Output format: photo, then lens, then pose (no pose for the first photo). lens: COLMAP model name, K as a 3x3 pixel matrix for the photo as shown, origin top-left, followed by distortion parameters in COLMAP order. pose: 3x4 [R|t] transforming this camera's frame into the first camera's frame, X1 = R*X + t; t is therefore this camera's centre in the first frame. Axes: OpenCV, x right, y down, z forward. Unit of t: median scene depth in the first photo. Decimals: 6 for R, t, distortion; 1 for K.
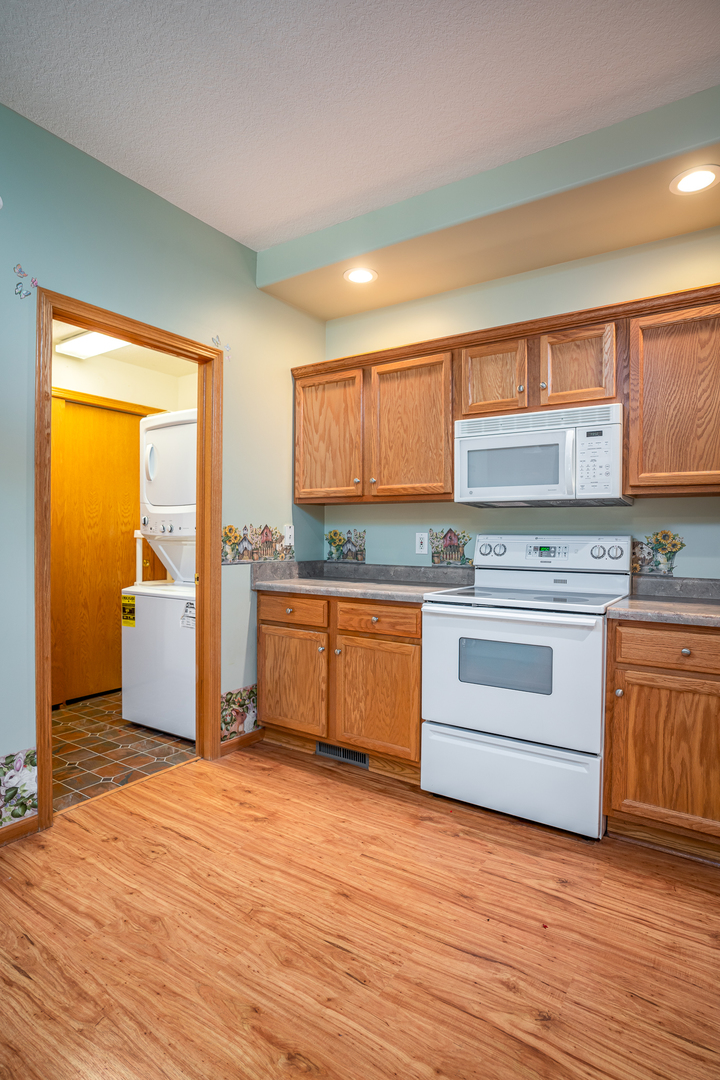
lens RADIAL K [[563.7, 0, 357.5], [0, 563.7, 540.2], [0, 0, 1]] dist [-0.043347, 0.015761]
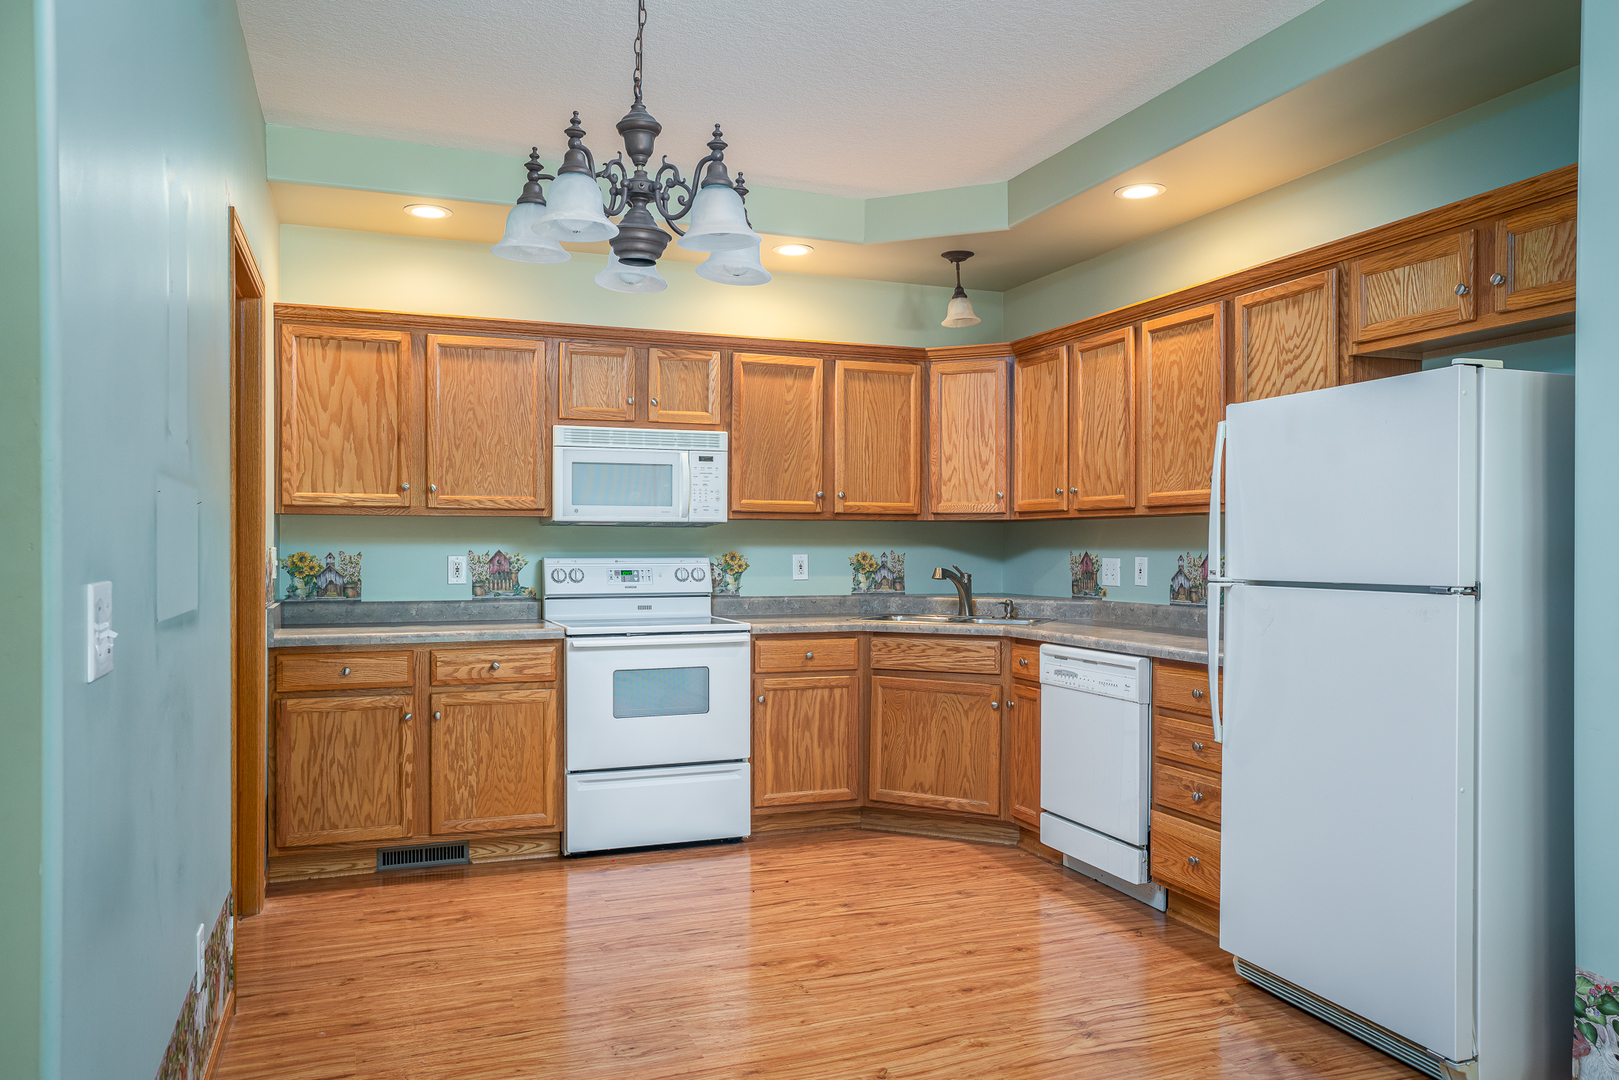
lens RADIAL K [[1152.8, 0, 774.2], [0, 1152.8, 542.7], [0, 0, 1]] dist [-0.001197, 0.010287]
pose [[0.587401, -0.008099, 0.809255, -1.163347], [0.010897, 0.999938, 0.002097, -0.038530], [-0.809222, 0.007587, 0.587453, -0.323859]]
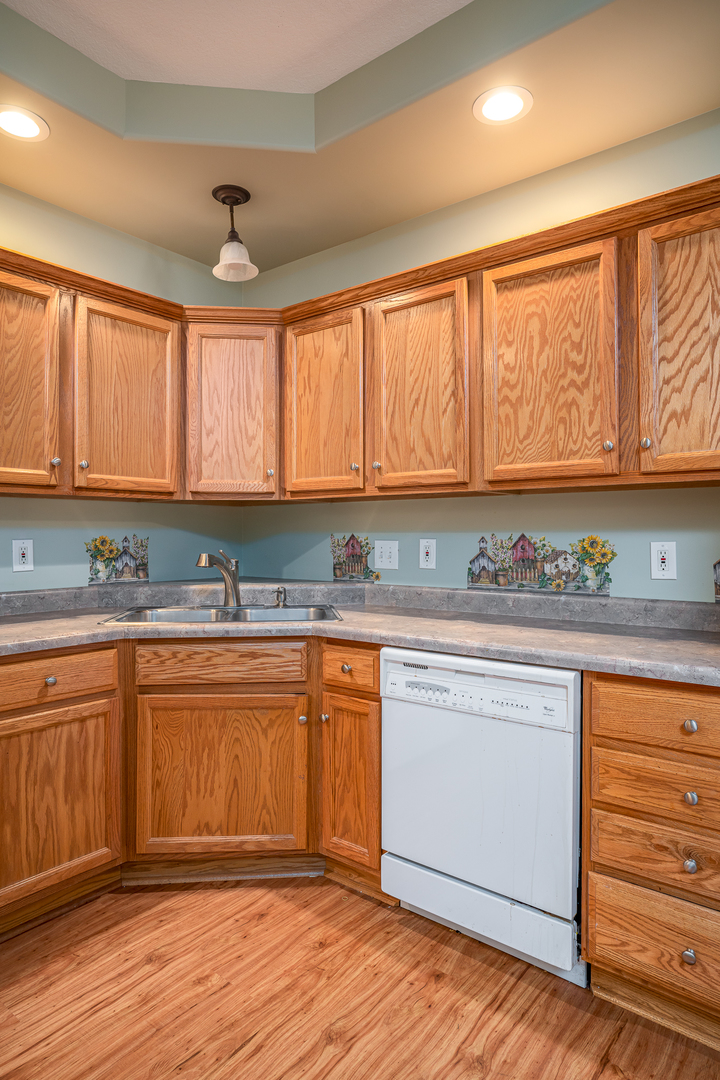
lens RADIAL K [[637.2, 0, 361.0], [0, 637.2, 535.8], [0, 0, 1]] dist [-0.031536, 0.020470]
pose [[0.062688, -0.015522, 0.997912, -0.276256], [0.010830, 0.999831, 0.014872, -0.025748], [-0.997974, 0.009875, 0.062845, 0.359923]]
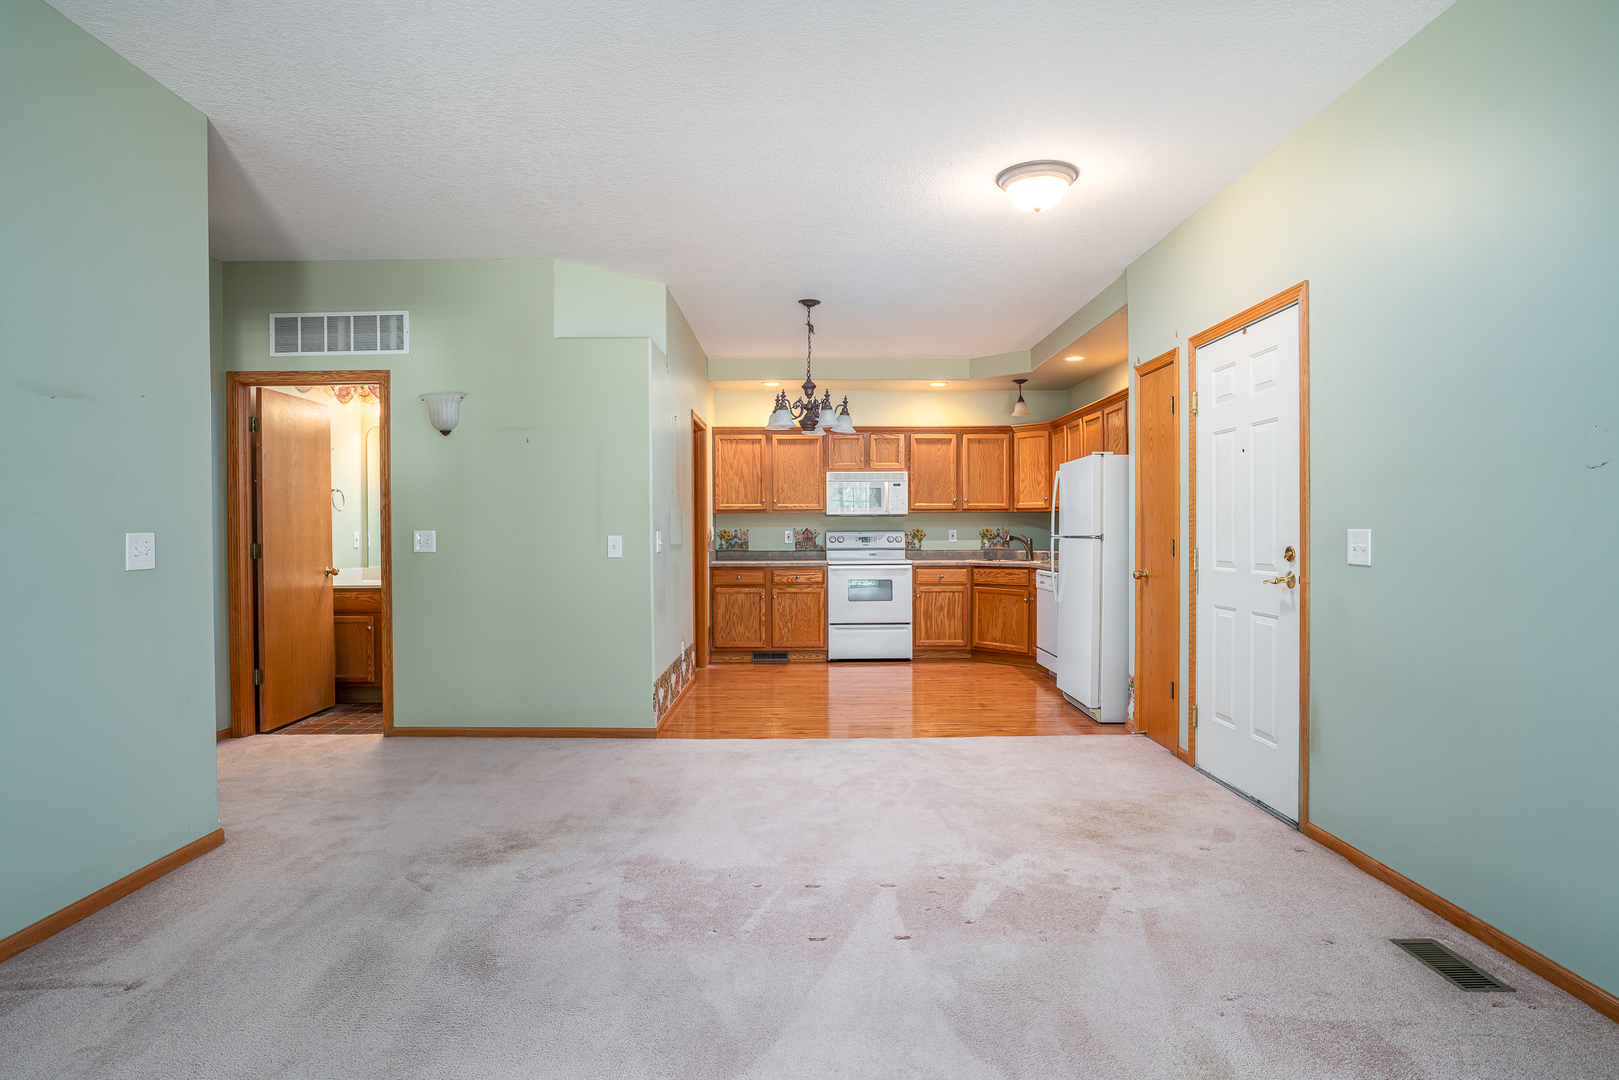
lens RADIAL K [[888.2, 0, 780.9], [0, 888.2, 539.0], [0, 0, 1]] dist [-0.002215, -0.000043]
pose [[0.838554, -0.018753, 0.544496, -1.786765], [0.017112, 0.999821, 0.008081, -0.013714], [-0.544550, 0.002541, 0.838724, -1.607839]]
